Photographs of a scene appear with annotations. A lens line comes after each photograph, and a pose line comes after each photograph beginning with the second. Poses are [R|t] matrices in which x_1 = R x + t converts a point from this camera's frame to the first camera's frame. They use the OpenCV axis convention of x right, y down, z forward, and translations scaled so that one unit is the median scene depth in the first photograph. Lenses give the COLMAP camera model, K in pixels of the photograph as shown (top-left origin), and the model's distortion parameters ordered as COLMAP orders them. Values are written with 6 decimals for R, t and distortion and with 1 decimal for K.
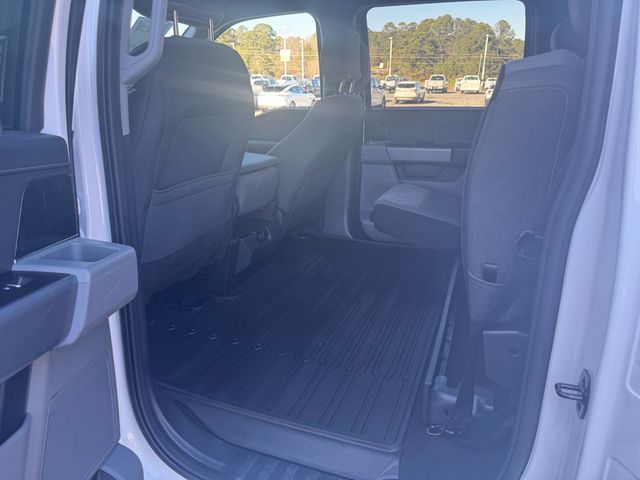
lens RADIAL K [[453.6, 0, 324.4], [0, 453.6, 236.1], [0, 0, 1]] dist [0.017558, -0.032436]
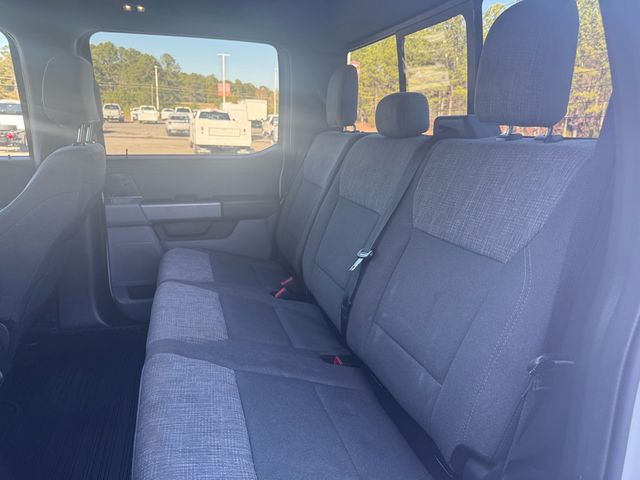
lens RADIAL K [[453.6, 0, 317.9], [0, 453.6, 240.6], [0, 0, 1]] dist [0.017558, -0.032436]
pose [[0.797455, -0.136036, 0.587843, -0.092446], [0.165853, 0.986145, 0.003217, -0.083780], [-0.580136, 0.094930, 0.808969, 0.172631]]
